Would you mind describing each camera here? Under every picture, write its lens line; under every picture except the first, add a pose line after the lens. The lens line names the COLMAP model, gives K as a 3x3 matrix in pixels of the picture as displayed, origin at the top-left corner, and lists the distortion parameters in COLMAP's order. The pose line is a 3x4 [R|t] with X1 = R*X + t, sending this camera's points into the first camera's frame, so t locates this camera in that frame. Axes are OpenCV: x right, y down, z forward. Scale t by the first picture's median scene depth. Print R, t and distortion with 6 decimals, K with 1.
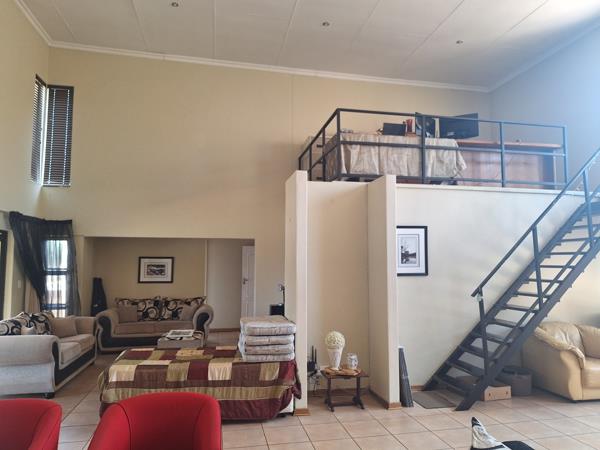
lens RADIAL K [[425.0, 0, 318.7], [0, 425.0, 228.8], [0, 0, 1]] dist [0.030237, -0.031525]
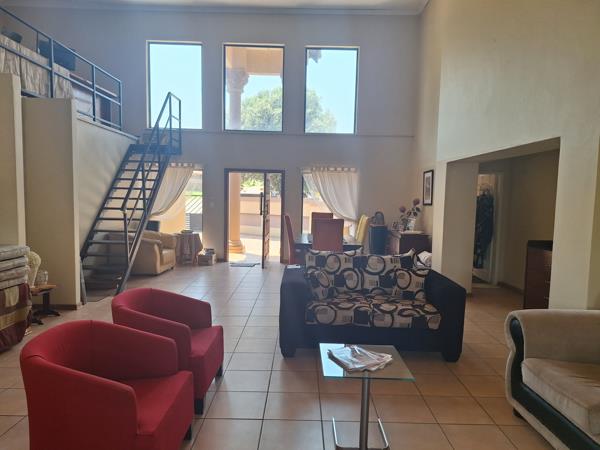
lens RADIAL K [[425.0, 0, 296.2], [0, 425.0, 225.4], [0, 0, 1]] dist [0.030237, -0.031525]
pose [[0.203214, -0.065000, 0.976974, -0.869583], [-0.099669, 0.991238, 0.086680, 0.040205], [-0.974048, -0.114988, 0.194955, 0.236475]]
